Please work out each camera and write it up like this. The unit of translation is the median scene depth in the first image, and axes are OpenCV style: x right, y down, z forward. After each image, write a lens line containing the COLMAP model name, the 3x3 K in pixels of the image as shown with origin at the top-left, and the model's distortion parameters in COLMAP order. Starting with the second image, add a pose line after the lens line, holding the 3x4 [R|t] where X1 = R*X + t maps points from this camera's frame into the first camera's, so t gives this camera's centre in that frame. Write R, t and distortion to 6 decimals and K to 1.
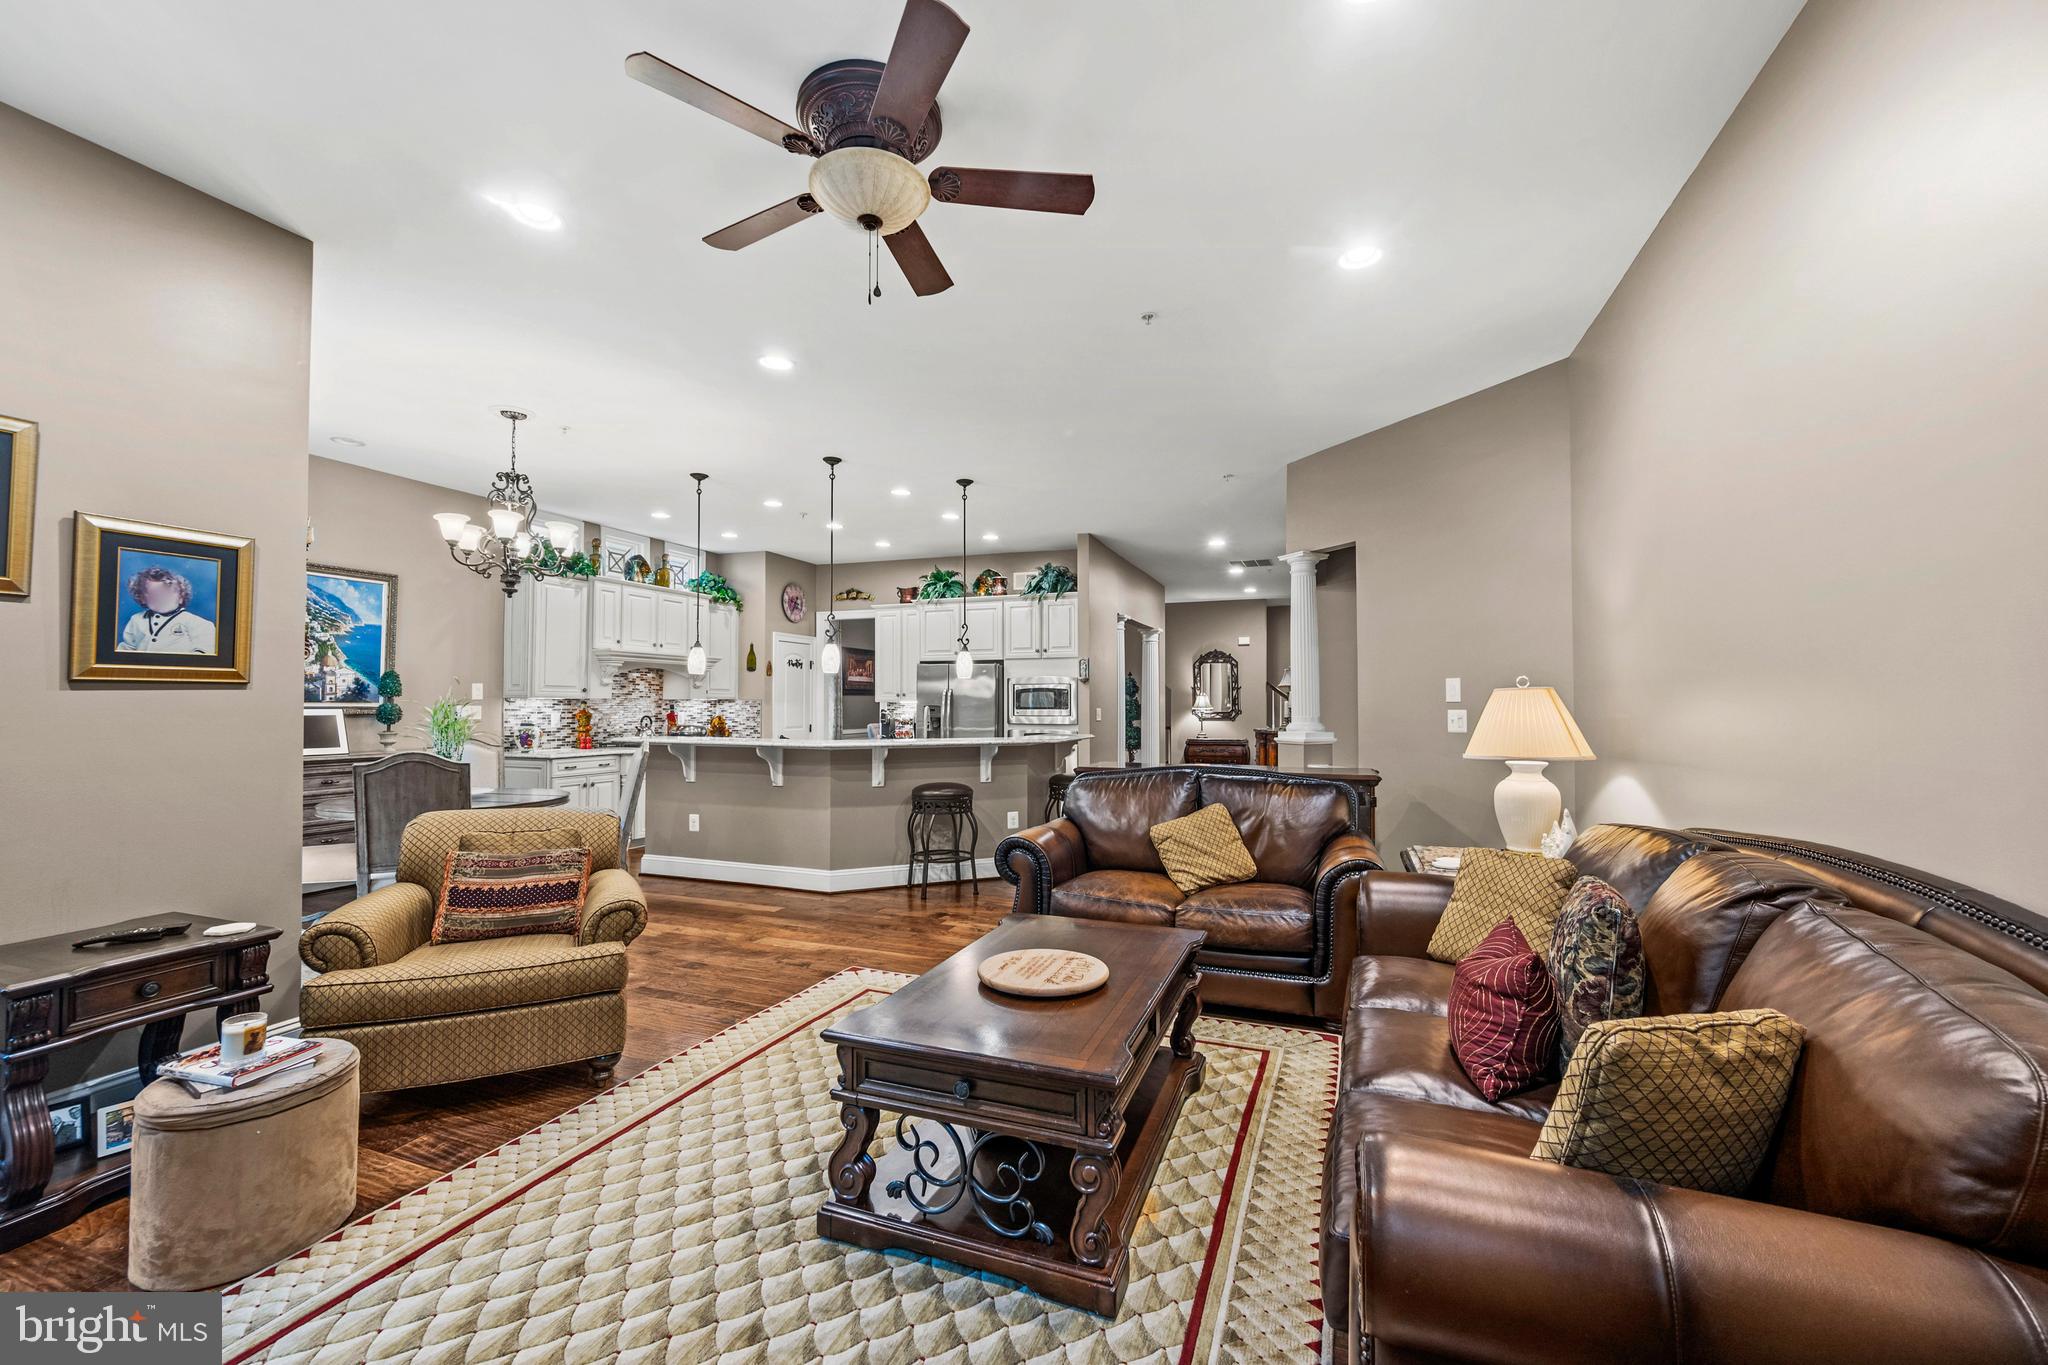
lens RADIAL K [[823.4, 0, 1024.0], [0, 823.4, 676.0], [0, 0, 1]] dist [-0.003211, 0.001656]
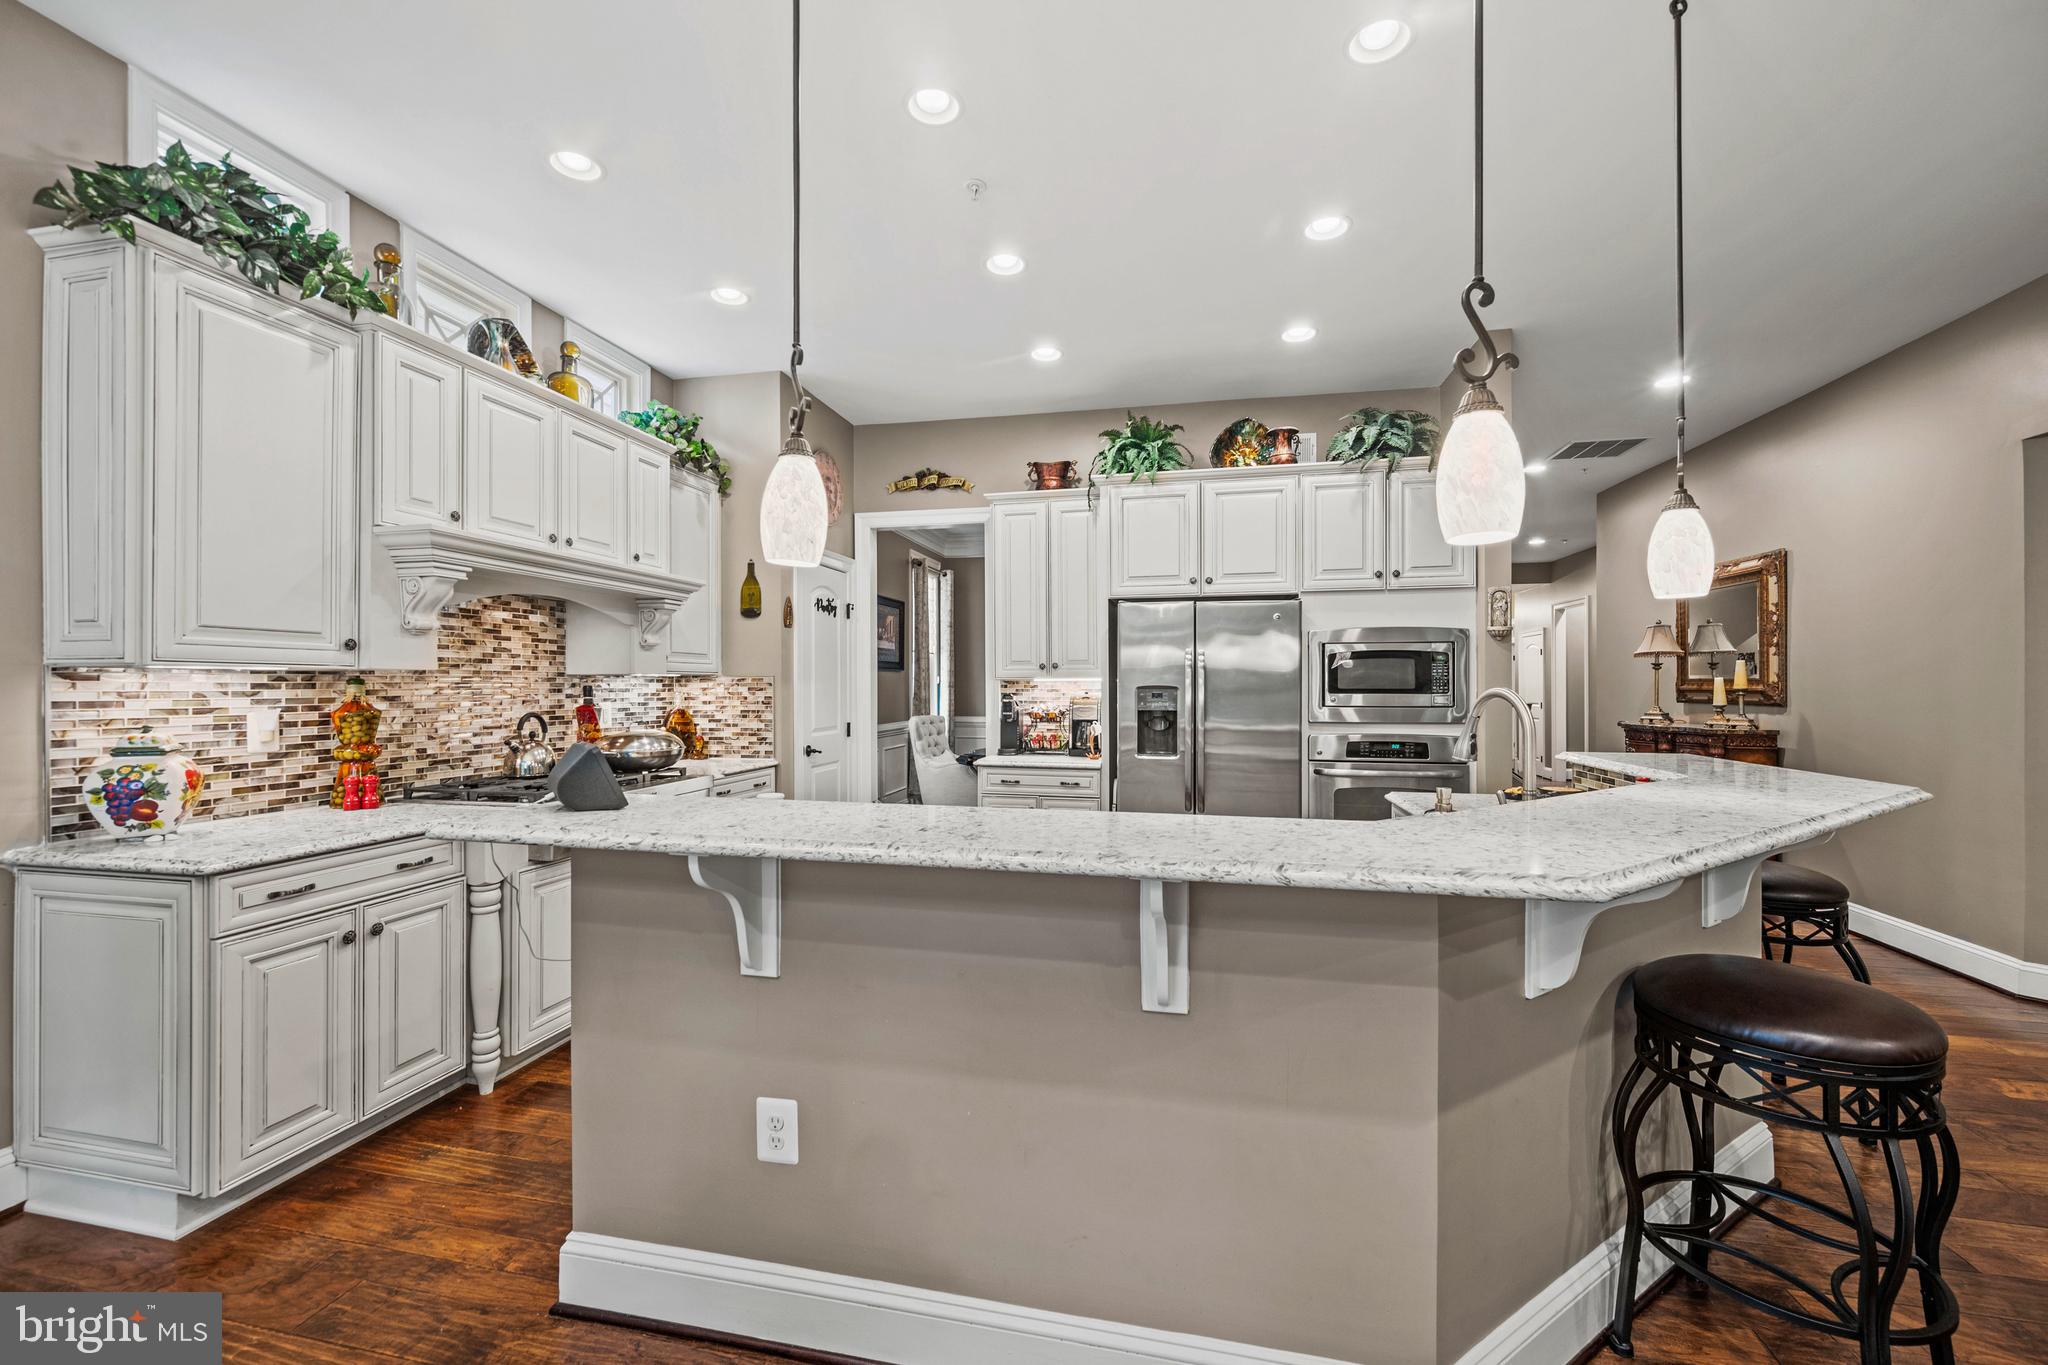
lens RADIAL K [[823.4, 0, 1021.2], [0, 823.4, 681.1], [0, 0, 1]] dist [-0.003211, 0.001656]
pose [[0.989655, -0.000910, 0.143465, -0.254719], [-0.003421, 0.999546, 0.029936, 0.017763], [-0.143427, -0.030117, 0.989203, 0.515944]]
